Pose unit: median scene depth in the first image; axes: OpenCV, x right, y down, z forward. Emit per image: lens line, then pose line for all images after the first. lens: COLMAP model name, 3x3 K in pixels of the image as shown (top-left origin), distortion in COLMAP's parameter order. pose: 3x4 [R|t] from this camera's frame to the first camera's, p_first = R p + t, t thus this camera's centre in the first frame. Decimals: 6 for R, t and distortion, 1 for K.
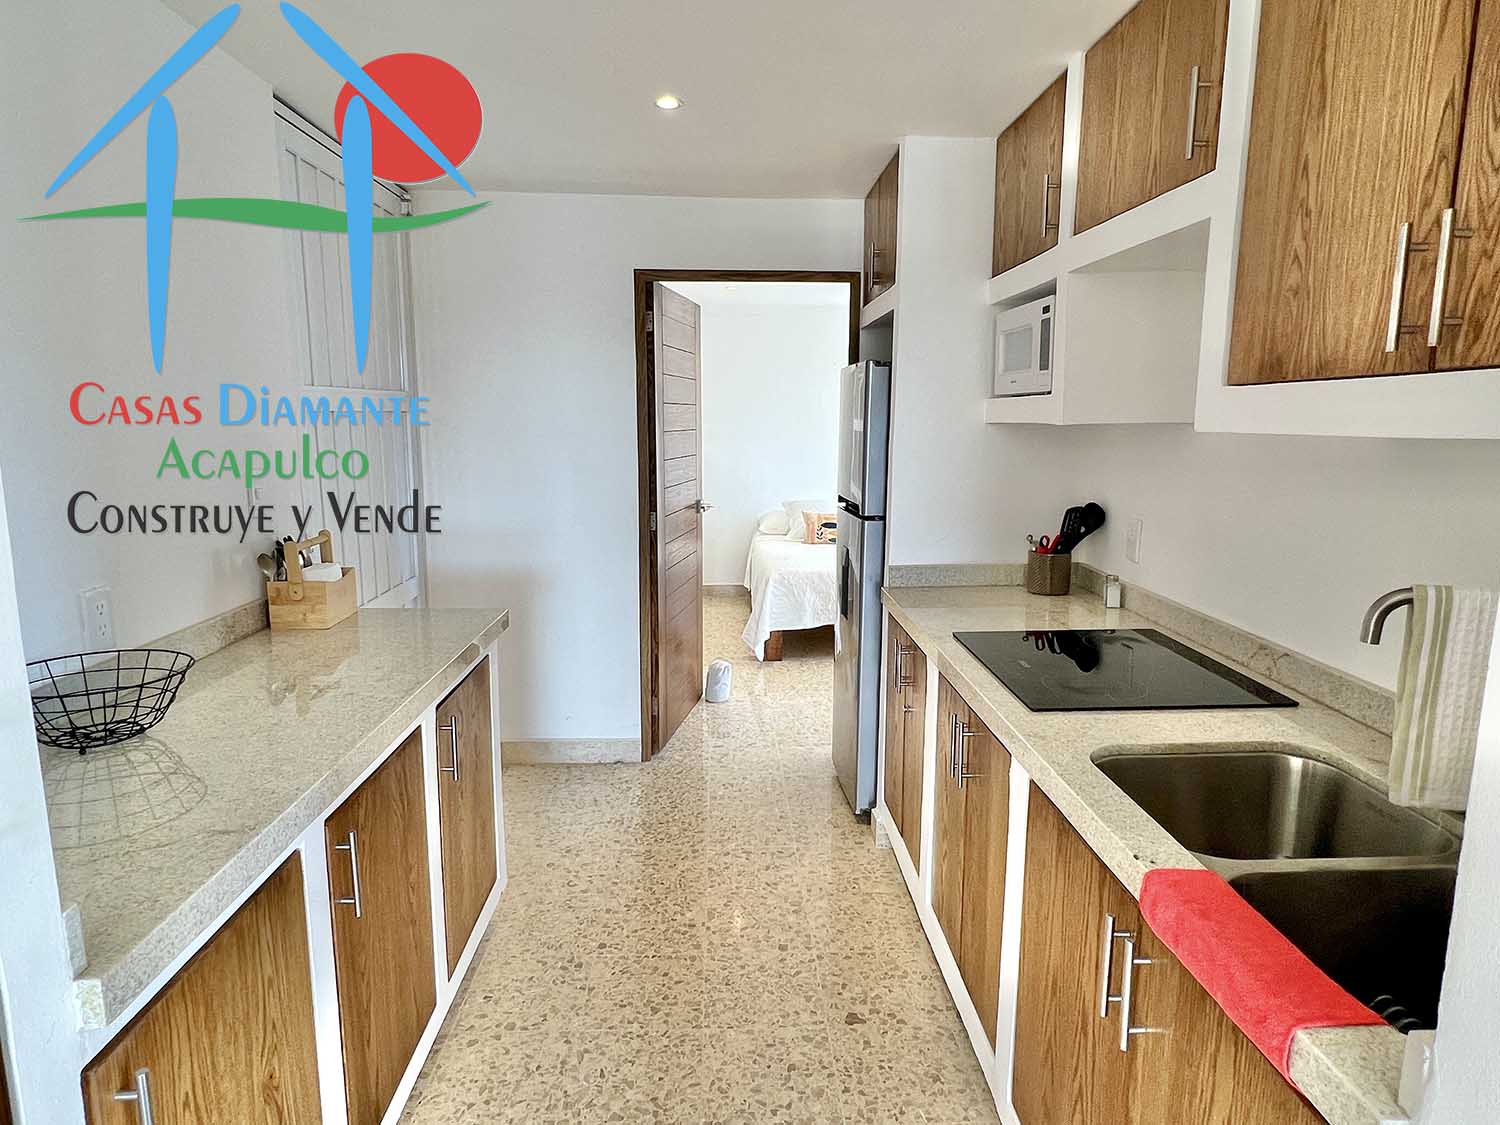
lens RADIAL K [[869.3, 0, 750.0], [0, 869.3, 562.5], [0, 0, 1]] dist [-0.001483, -0.000175]
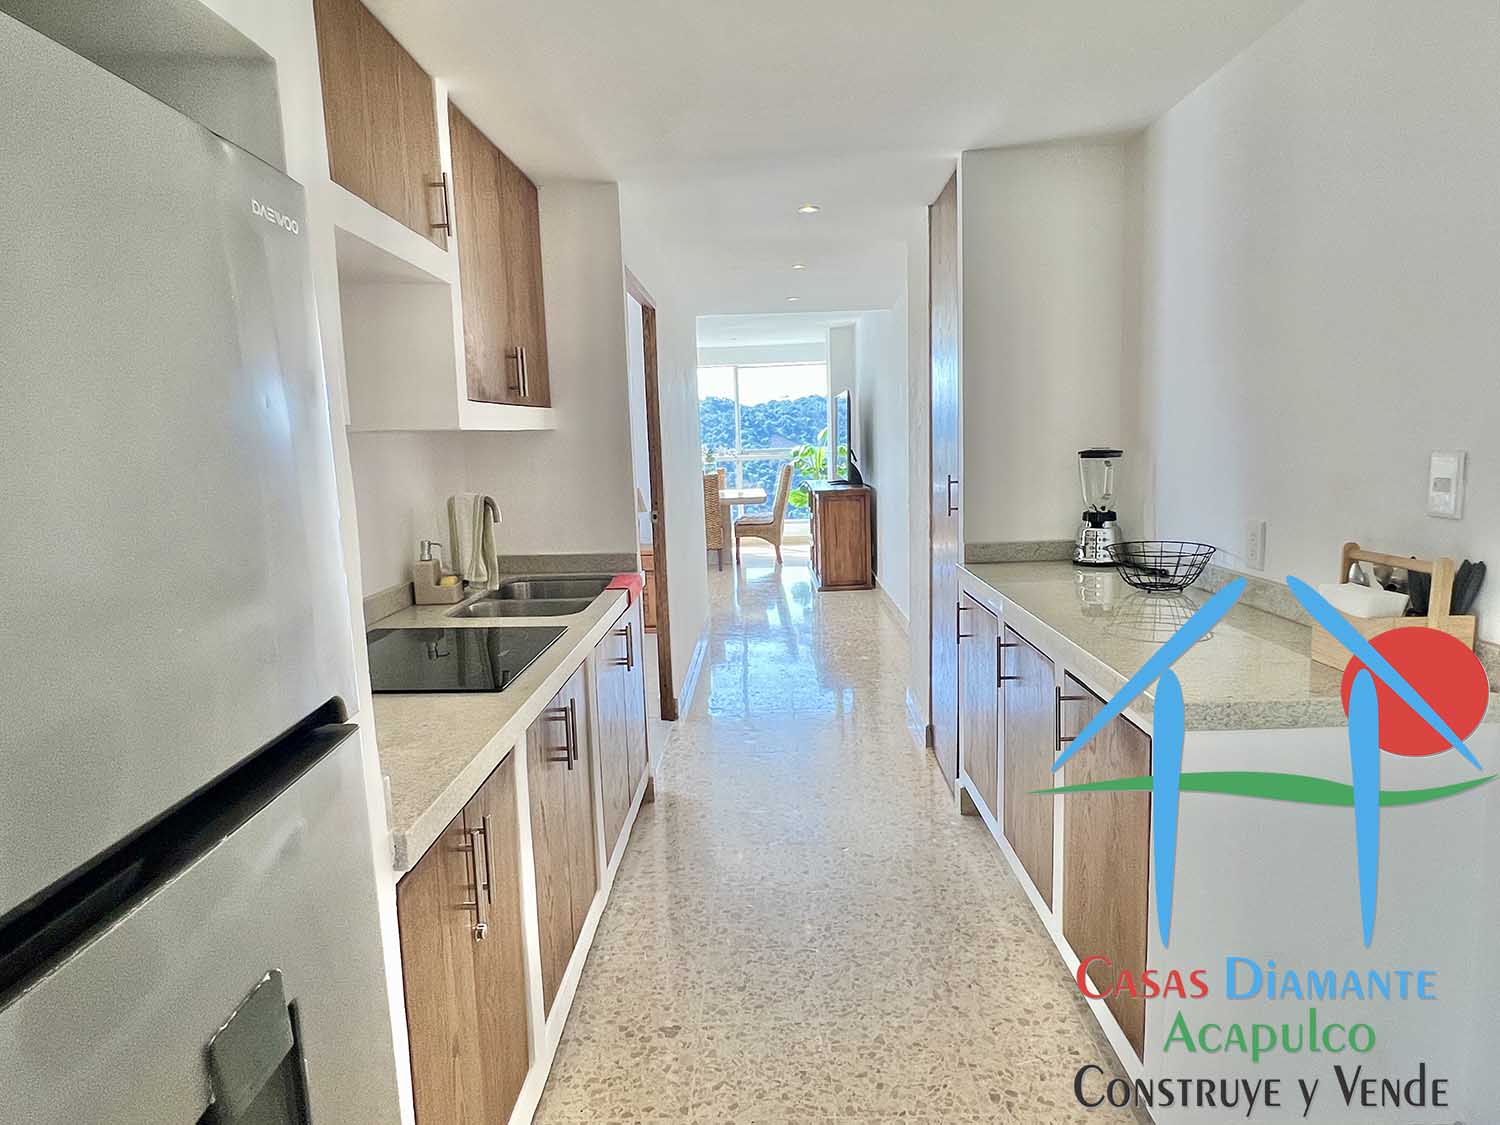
lens RADIAL K [[869.3, 0, 750.0], [0, 869.3, 562.5], [0, 0, 1]] dist [-0.001483, -0.000175]
pose [[-0.998123, 0.023014, 0.056747, -0.039795], [0.039562, 0.949686, 0.310695, -0.297752], [-0.046742, 0.312357, -0.948814, 1.949161]]
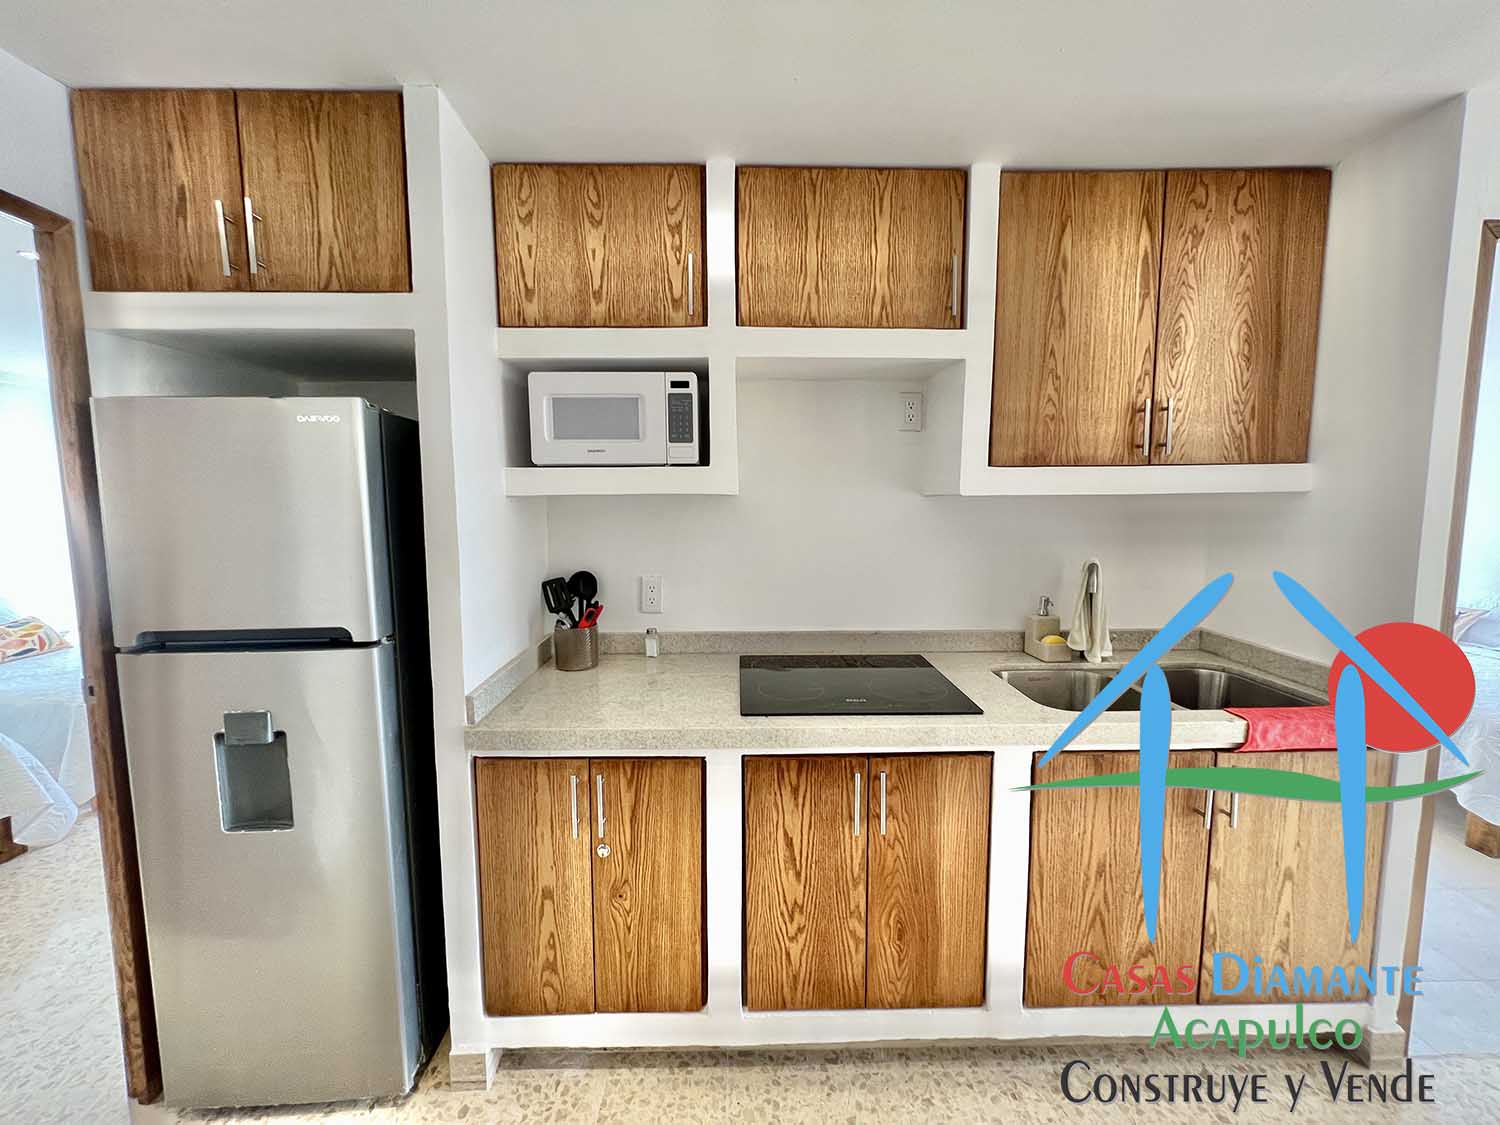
lens RADIAL K [[597.5, 0, 747.6], [0, 597.5, 560.4], [0, 0, 1]] dist [-0.000582, 0.000058]
pose [[0.005431, -0.100539, 0.994918, -0.449360], [0.170640, 0.980433, 0.098144, -0.166157], [-0.985318, 0.169240, 0.022481, 1.107659]]
